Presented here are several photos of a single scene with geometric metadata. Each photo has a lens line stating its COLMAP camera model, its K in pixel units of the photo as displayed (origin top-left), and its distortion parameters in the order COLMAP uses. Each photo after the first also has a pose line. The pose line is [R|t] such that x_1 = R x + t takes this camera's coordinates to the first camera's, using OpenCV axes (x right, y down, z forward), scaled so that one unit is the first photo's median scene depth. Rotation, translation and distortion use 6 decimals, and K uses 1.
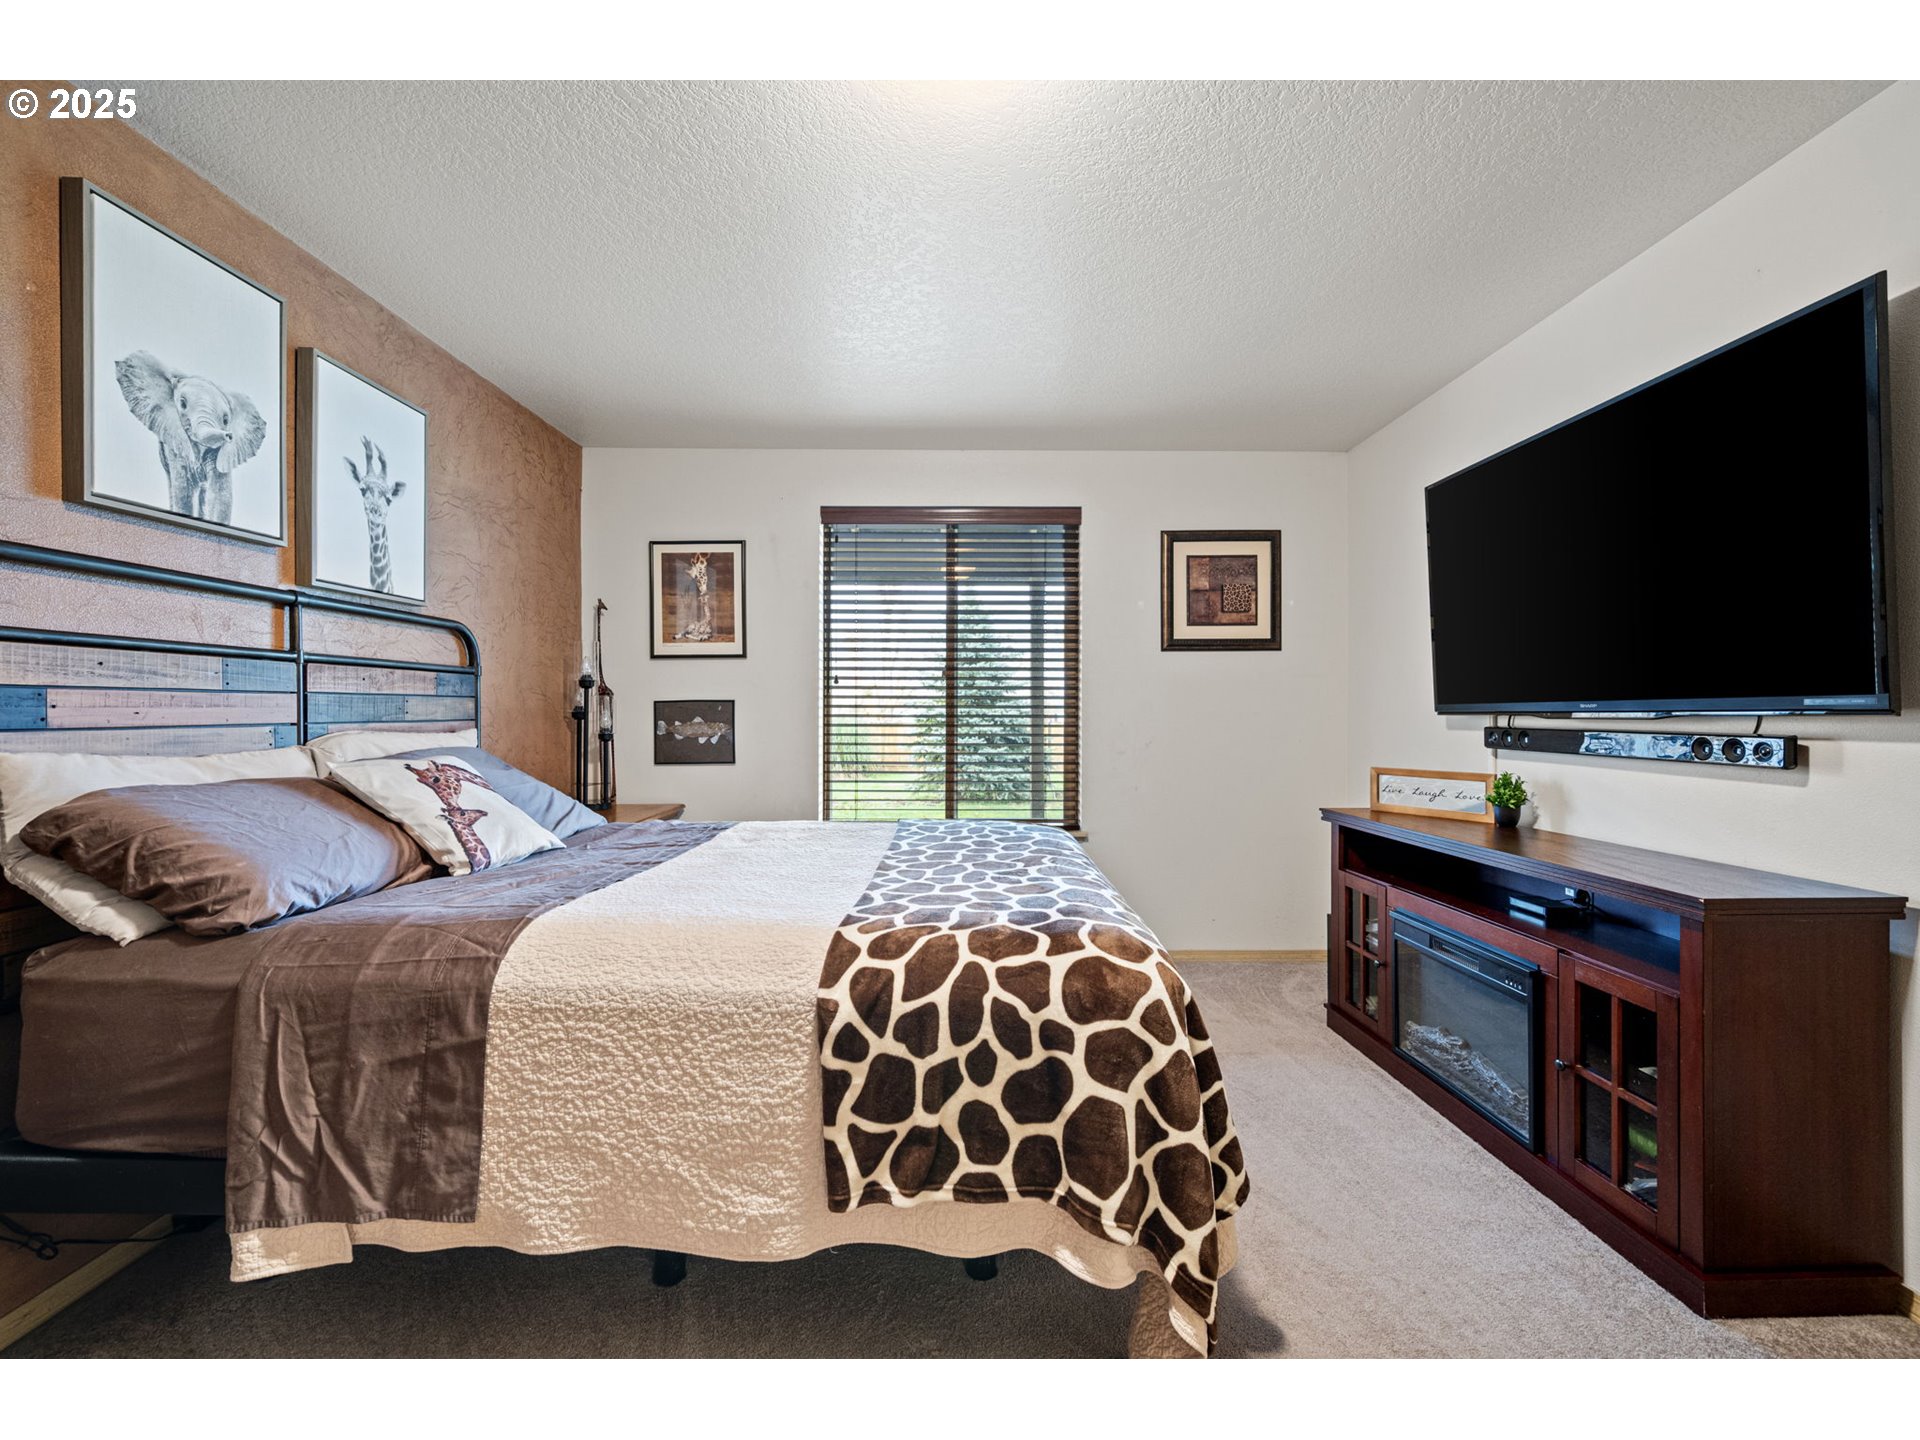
lens RADIAL K [[799.5, 0, 963.3], [0, 799.5, 712.4], [0, 0, 1]] dist [-0.001613, -0.000224]
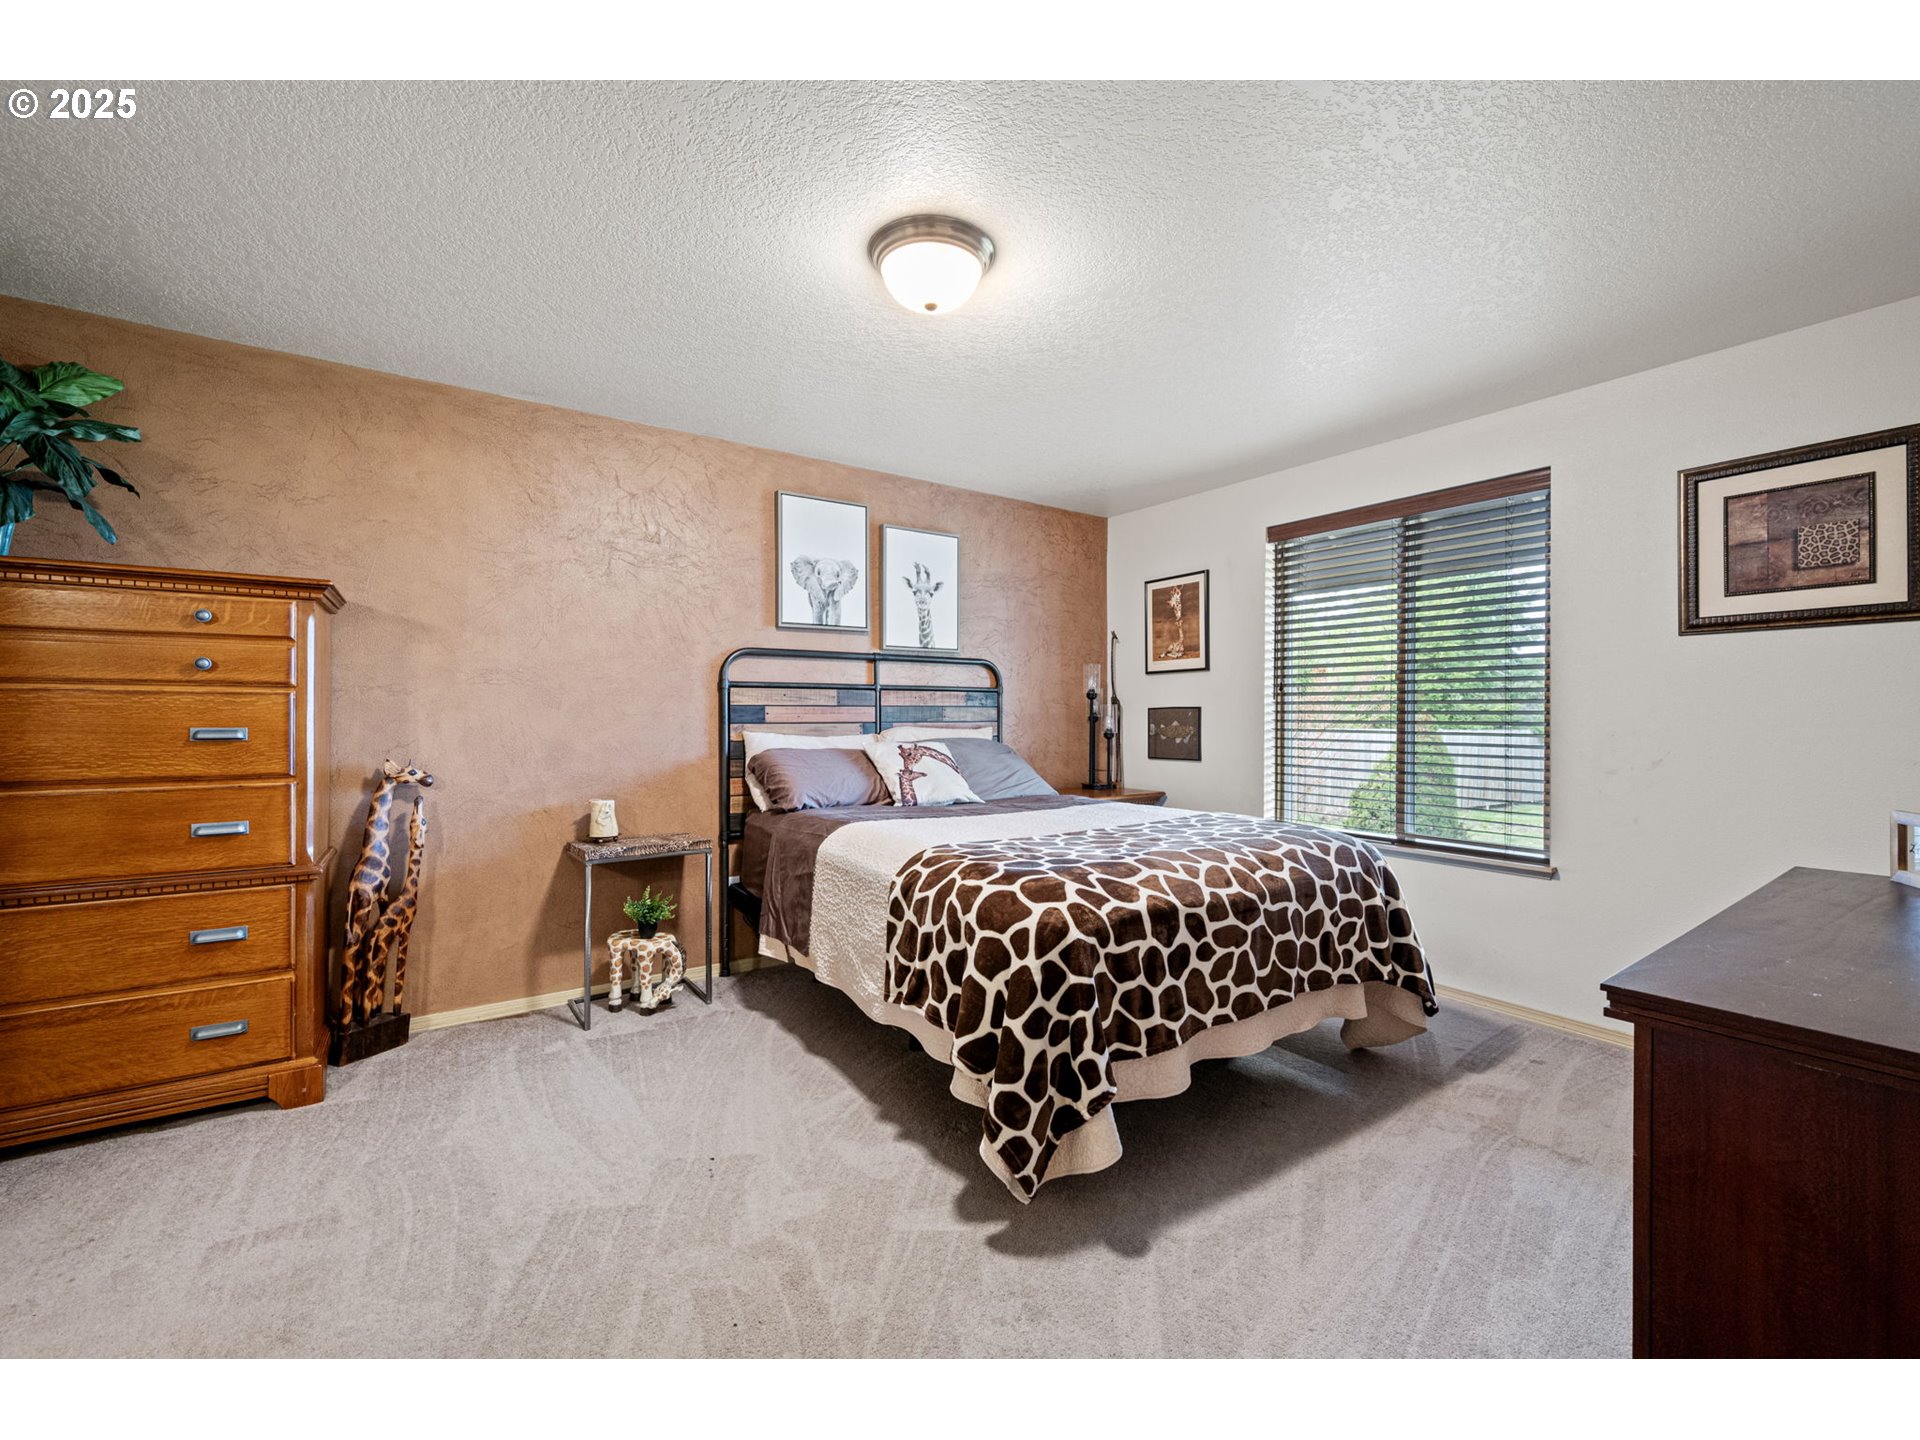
lens RADIAL K [[799.5, 0, 963.3], [0, 799.5, 712.4], [0, 0, 1]] dist [-0.001613, -0.000224]
pose [[0.564496, -0.001678, -0.825434, 0.774903], [-0.003388, 0.999985, -0.004350, -0.001941], [0.825429, 0.005252, 0.564482, 0.080528]]
